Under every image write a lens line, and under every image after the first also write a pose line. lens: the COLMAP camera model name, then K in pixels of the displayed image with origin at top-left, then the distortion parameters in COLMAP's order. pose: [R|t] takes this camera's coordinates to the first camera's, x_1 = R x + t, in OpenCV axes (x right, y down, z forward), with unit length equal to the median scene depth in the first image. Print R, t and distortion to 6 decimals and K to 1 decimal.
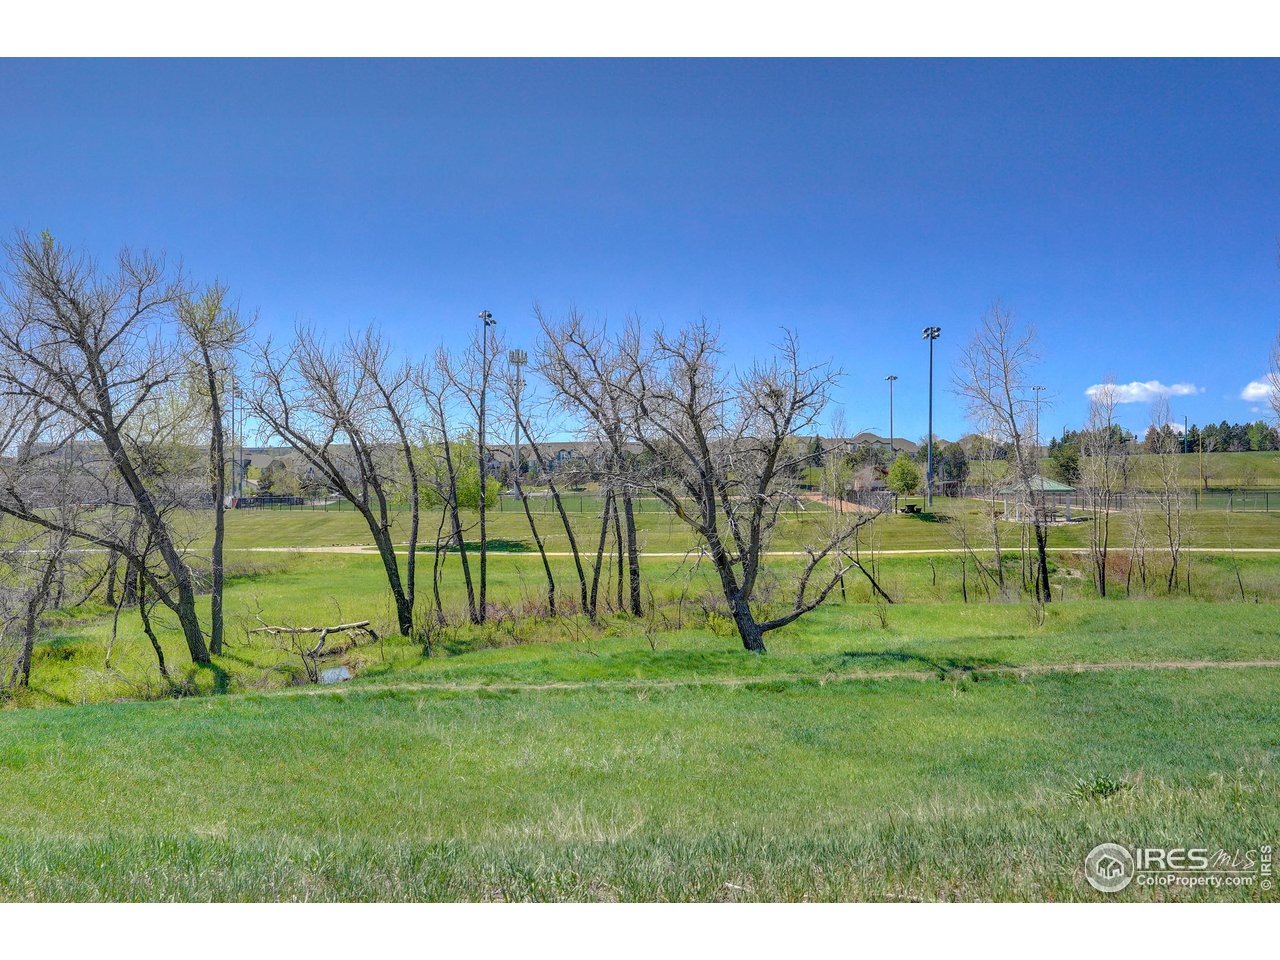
lens RADIAL K [[981.6, 0, 638.6], [0, 981.6, 481.1], [0, 0, 1]] dist [0.000866, 0.001663]
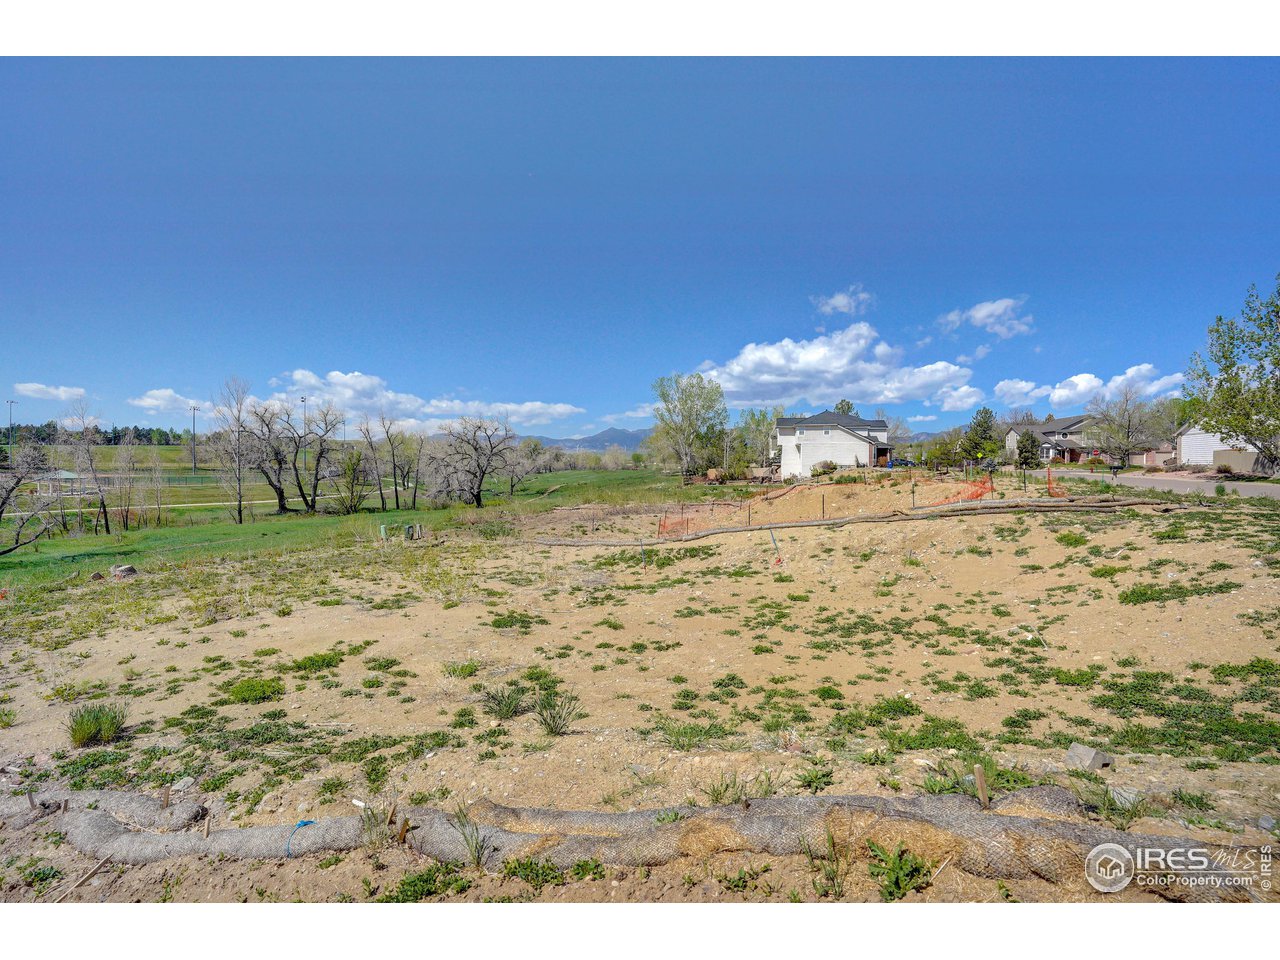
lens RADIAL K [[614.5, 0, 633.0], [0, 614.5, 481.6], [0, 0, 1]] dist [-0.032652, 0.006022]
pose [[0.311023, -0.018595, 0.950220, -0.381134], [-0.023705, 0.999346, 0.027315, -0.045920], [-0.950107, -0.031021, 0.310379, -0.411686]]
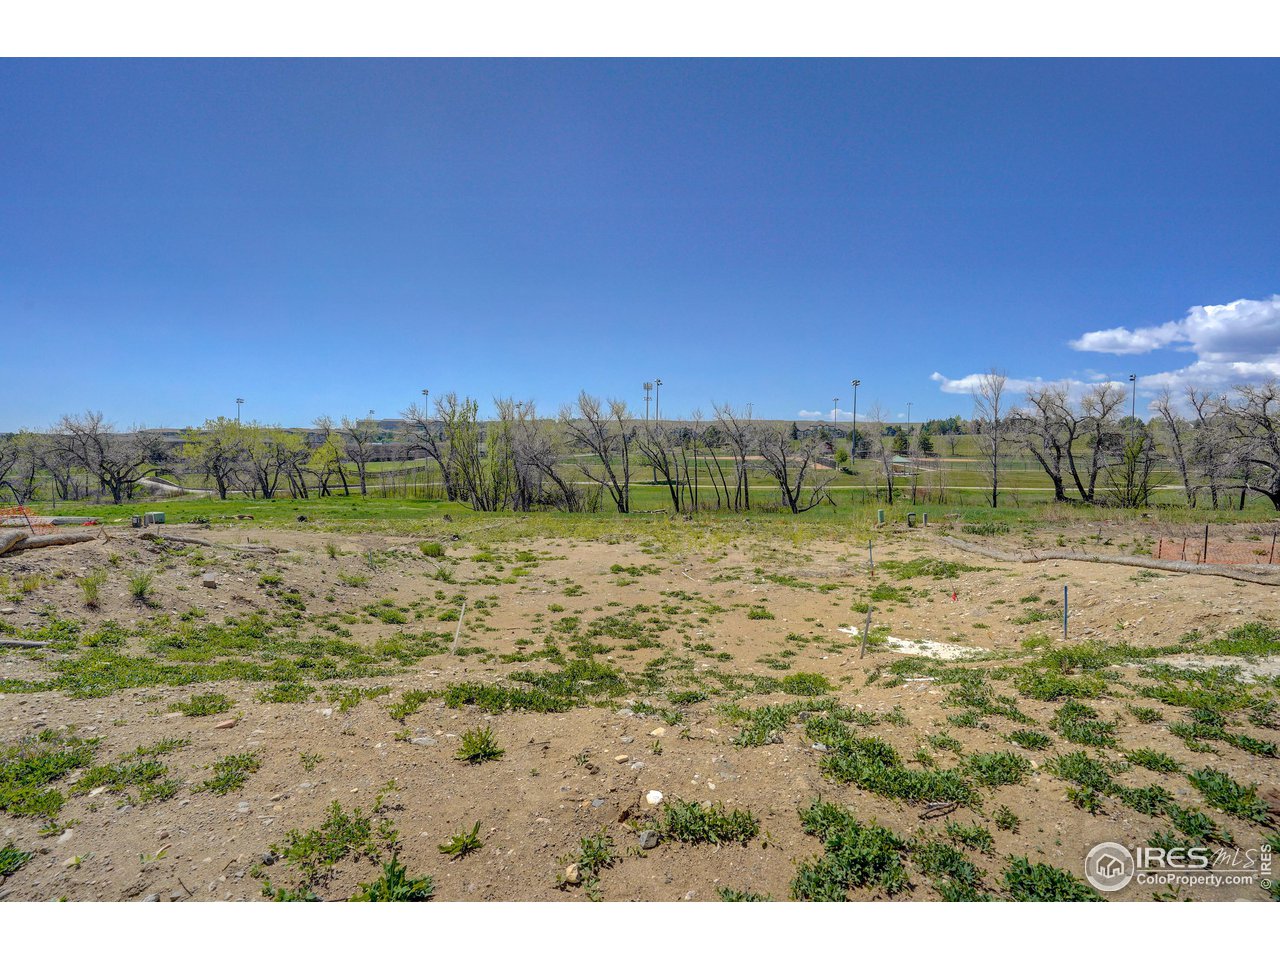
lens RADIAL K [[614.5, 0, 641.2], [0, 614.5, 483.0], [0, 0, 1]] dist [-0.032652, 0.006022]
pose [[0.998896, 0.008841, -0.046138, -0.170842], [-0.005399, 0.997229, 0.074203, -0.053142], [0.046666, -0.073872, 0.996175, -0.594268]]
